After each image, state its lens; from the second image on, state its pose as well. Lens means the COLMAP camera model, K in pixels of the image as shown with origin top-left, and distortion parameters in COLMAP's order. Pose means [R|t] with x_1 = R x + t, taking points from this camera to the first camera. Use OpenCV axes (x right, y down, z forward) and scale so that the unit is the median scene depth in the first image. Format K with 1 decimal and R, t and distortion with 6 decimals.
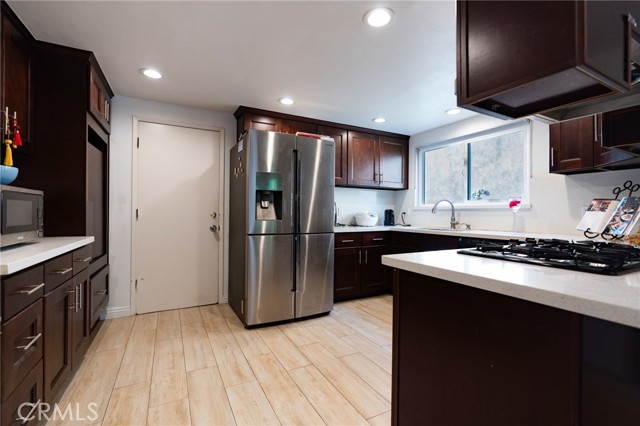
lens RADIAL K [[285.6, 0, 319.0], [0, 285.6, 211.7], [0, 0, 1]] dist [-0.016938, 0.009185]
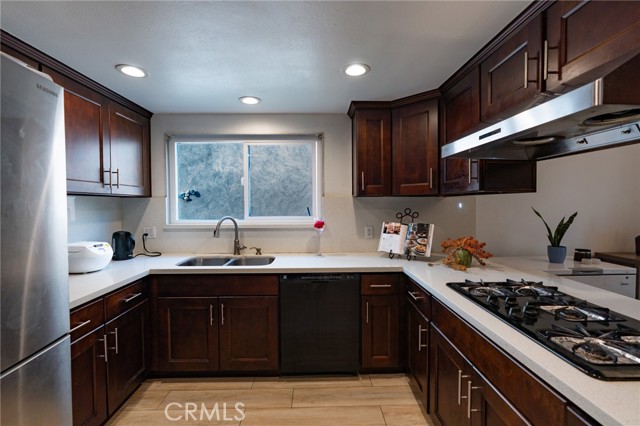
lens RADIAL K [[285.6, 0, 319.0], [0, 285.6, 211.7], [0, 0, 1]] dist [-0.016938, 0.009185]
pose [[0.450678, -0.034355, 0.892025, -0.107132], [0.003202, 0.999315, 0.036870, -0.083091], [-0.892681, -0.013760, 0.450479, 0.463039]]
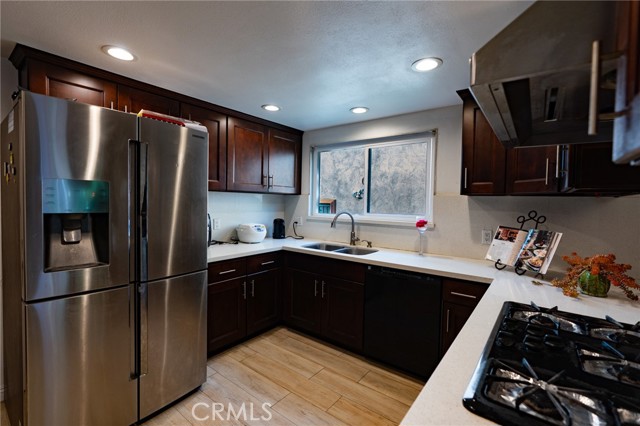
lens RADIAL K [[285.6, 0, 319.0], [0, 285.6, 211.7], [0, 0, 1]] dist [-0.016938, 0.009185]
pose [[0.912285, -0.004405, 0.409532, 0.016129], [-0.014851, 0.998929, 0.043828, -0.080837], [-0.409286, -0.046065, 0.911242, 0.244839]]
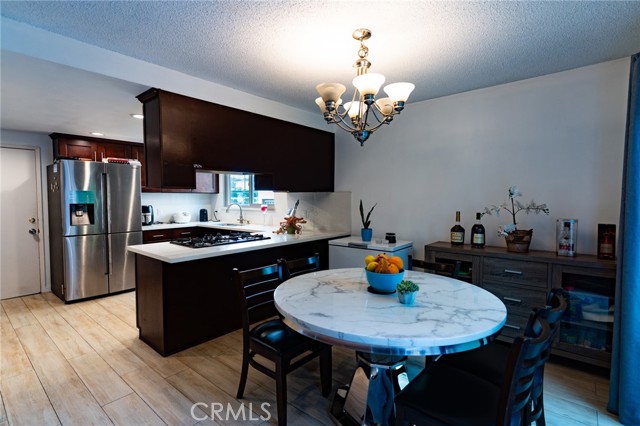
lens RADIAL K [[314.0, 0, 320.0], [0, 314.0, 213.0], [0, 0, 1]] dist [-0.003484, 0.000385]
pose [[0.927159, -0.026201, 0.373751, 0.246441], [0.005630, 0.998414, 0.056024, -0.081532], [-0.374626, -0.049839, 0.925835, -0.633922]]
